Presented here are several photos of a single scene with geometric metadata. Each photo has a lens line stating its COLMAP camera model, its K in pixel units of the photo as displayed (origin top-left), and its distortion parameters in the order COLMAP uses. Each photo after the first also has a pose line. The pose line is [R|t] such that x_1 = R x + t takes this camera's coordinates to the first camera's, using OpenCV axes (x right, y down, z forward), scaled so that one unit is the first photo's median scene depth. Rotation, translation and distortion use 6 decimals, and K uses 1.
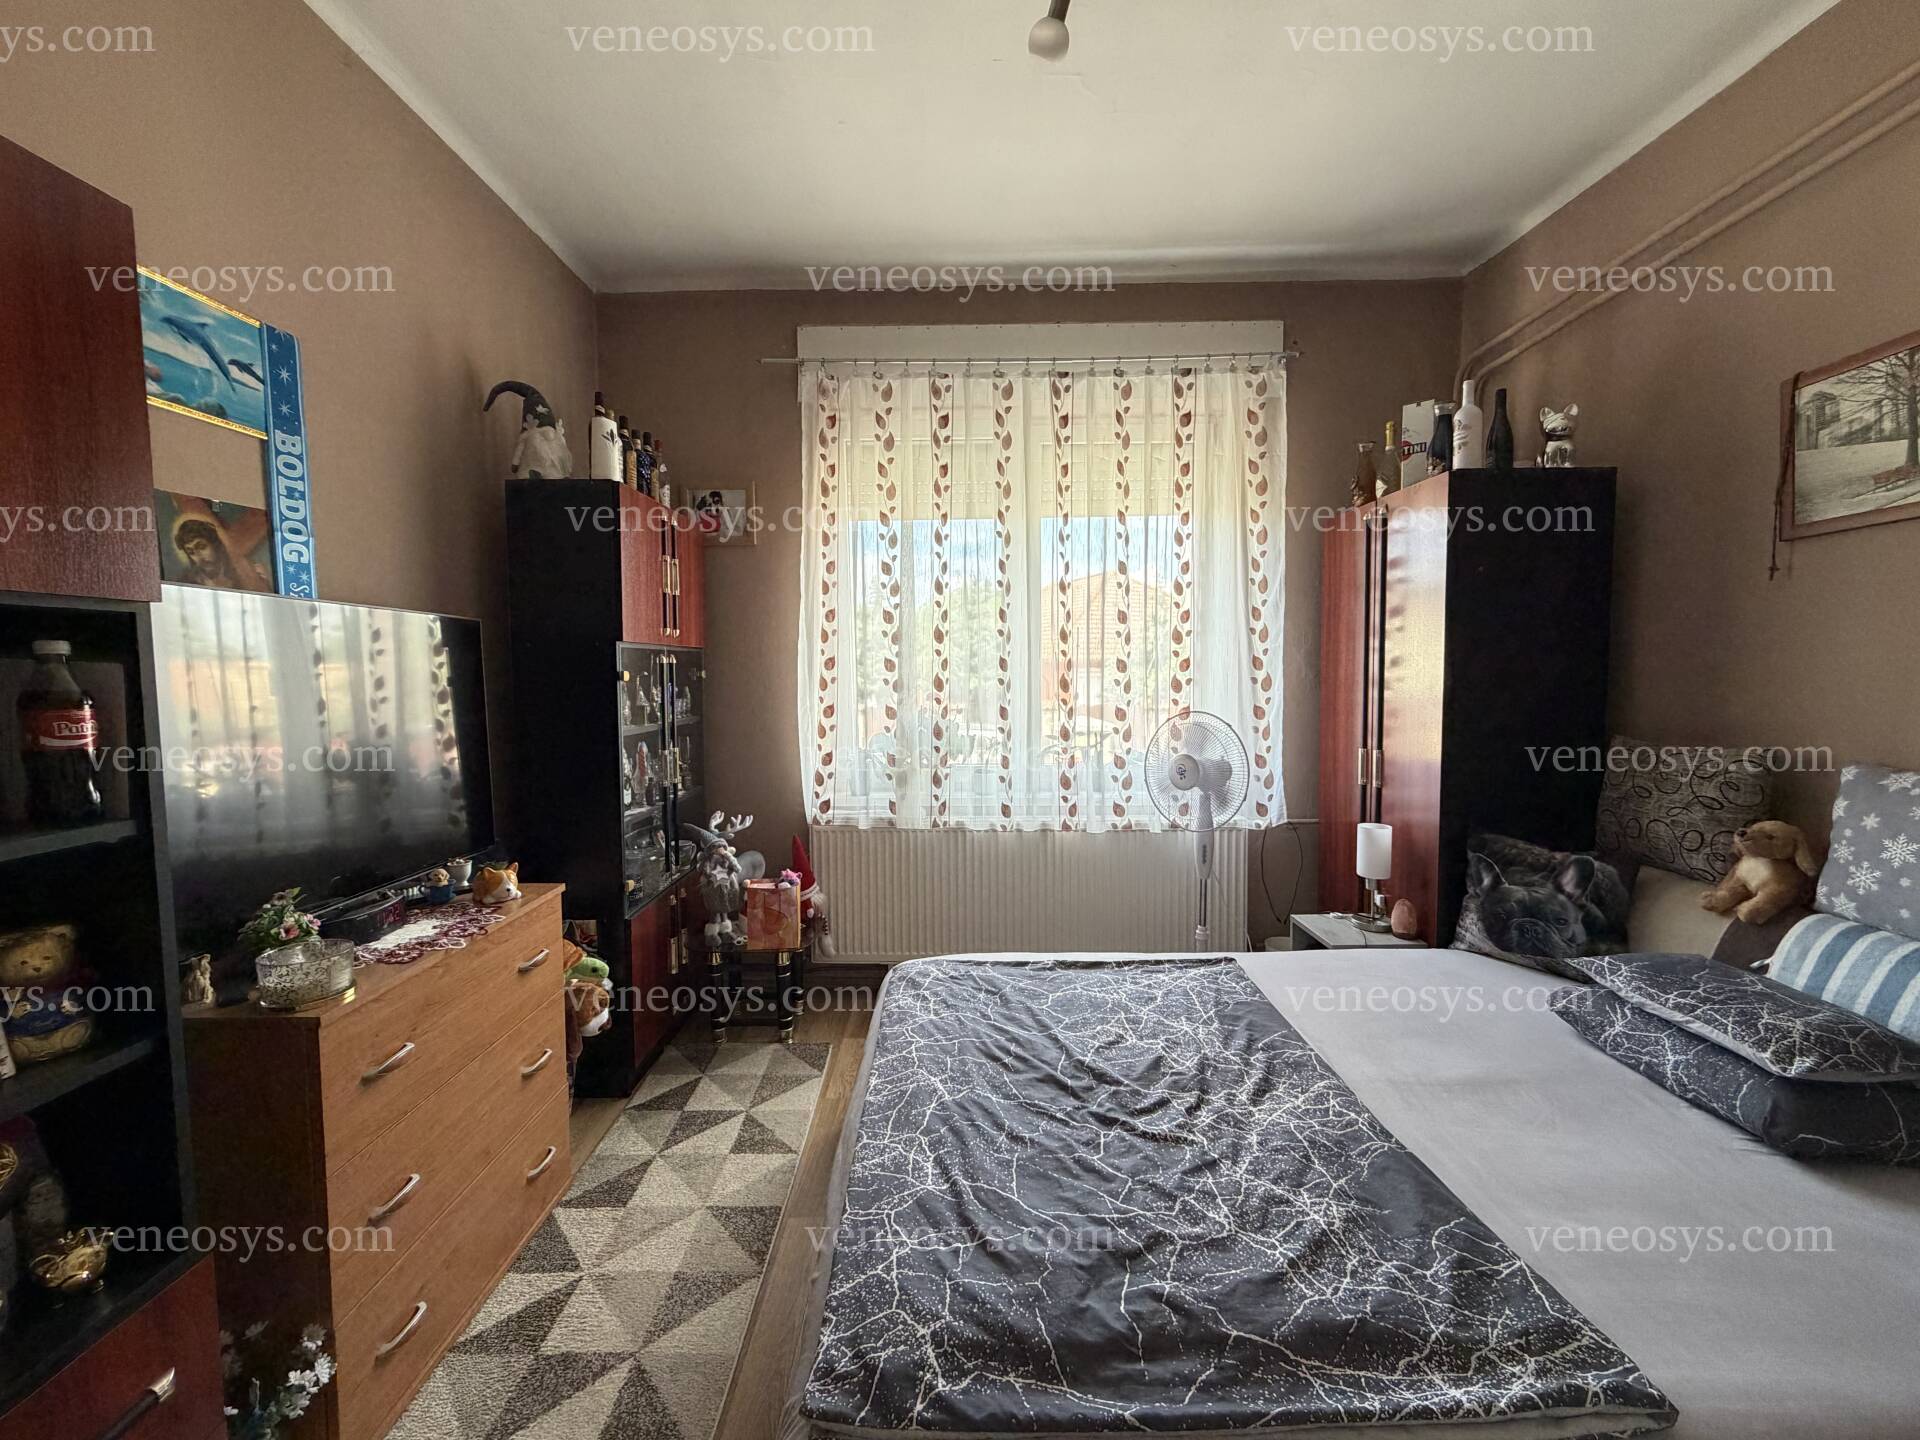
lens RADIAL K [[785.6, 0, 950.4], [0, 785.6, 719.5], [0, 0, 1]] dist [0.008127, -0.001433]
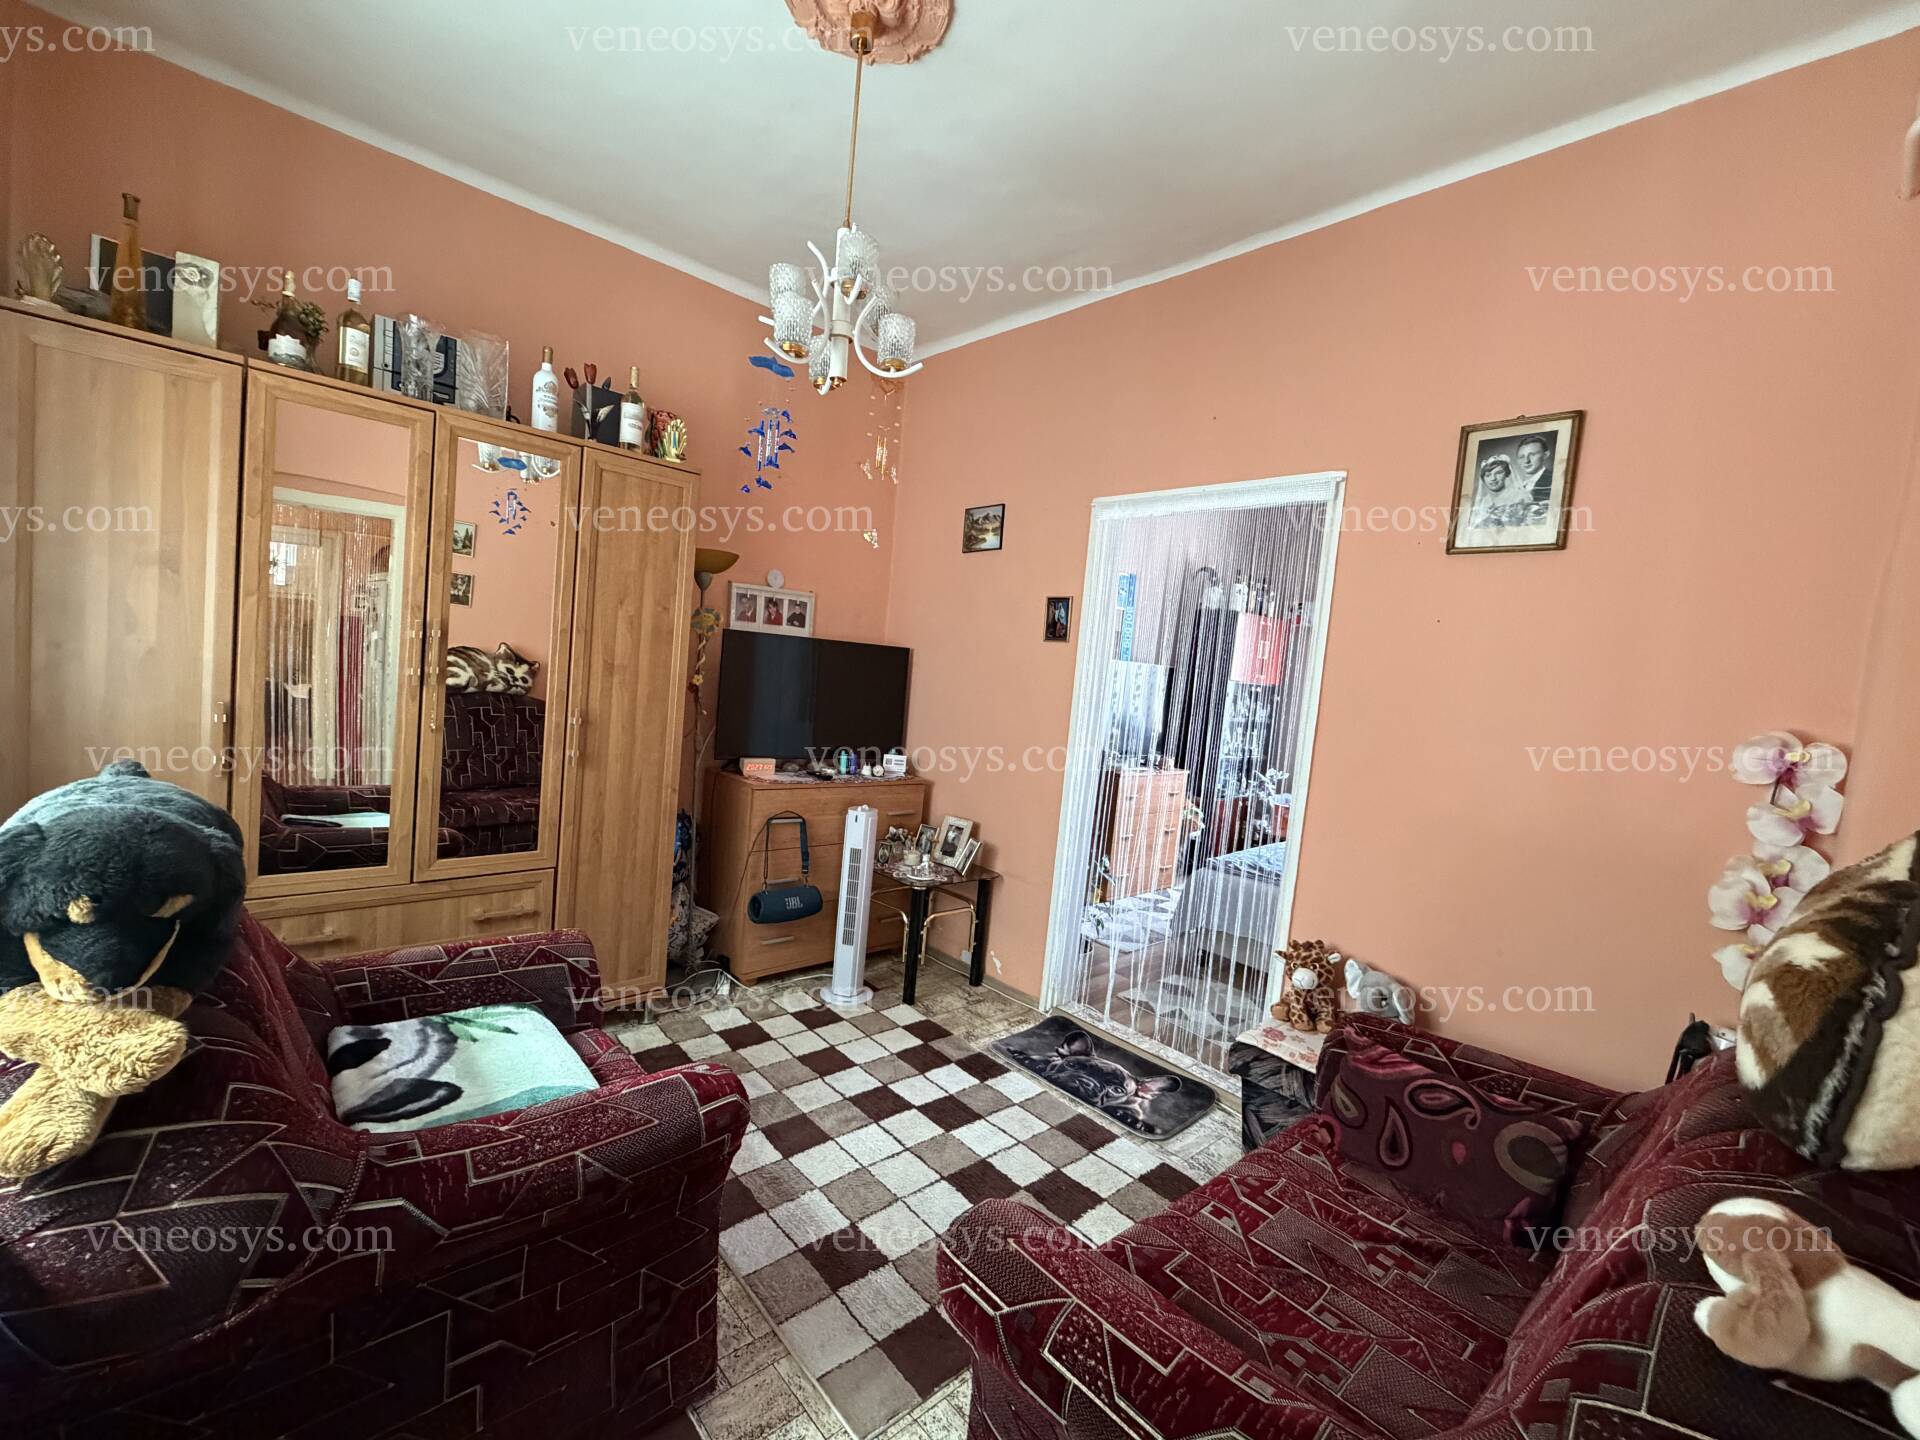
lens RADIAL K [[785.6, 0, 952.6], [0, 785.6, 720.9], [0, 0, 1]] dist [0.008127, -0.001433]
pose [[0.667386, 0.102215, -0.737664, 1.059863], [-0.123581, 0.992003, 0.025650, 0.072469], [0.734387, 0.074042, 0.674681, -1.606902]]
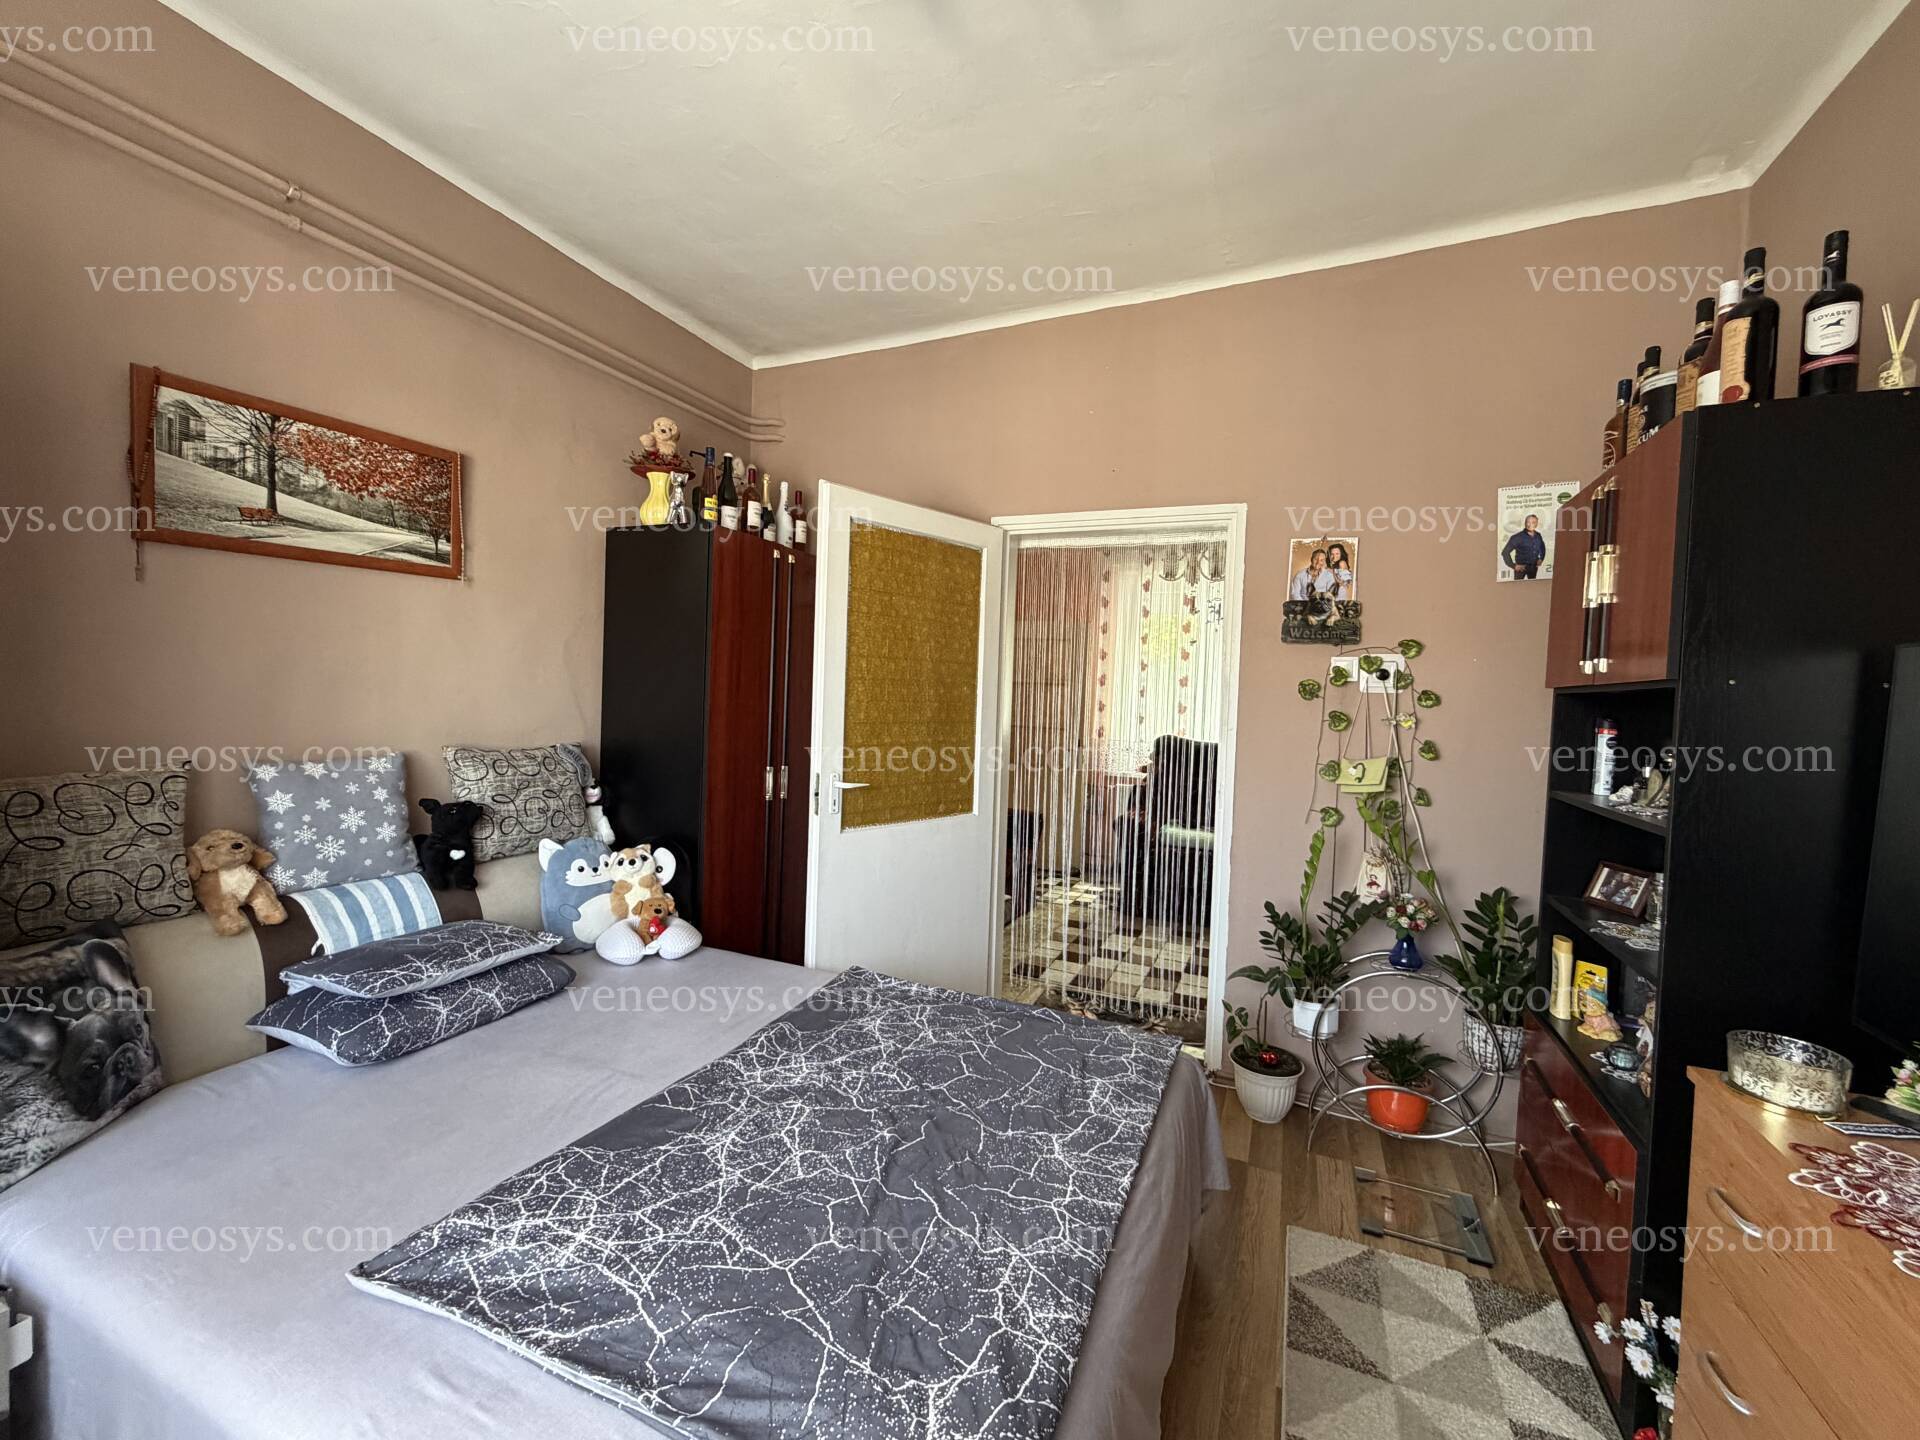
lens RADIAL K [[785.6, 0, 958.1], [0, 785.6, 720.1], [0, 0, 1]] dist [0.008127, -0.001433]
pose [[-0.920609, -0.041974, 0.388224, -0.219828], [-0.007000, 0.995820, 0.091065, -0.115998], [-0.390424, 0.081117, -0.917055, 1.646322]]
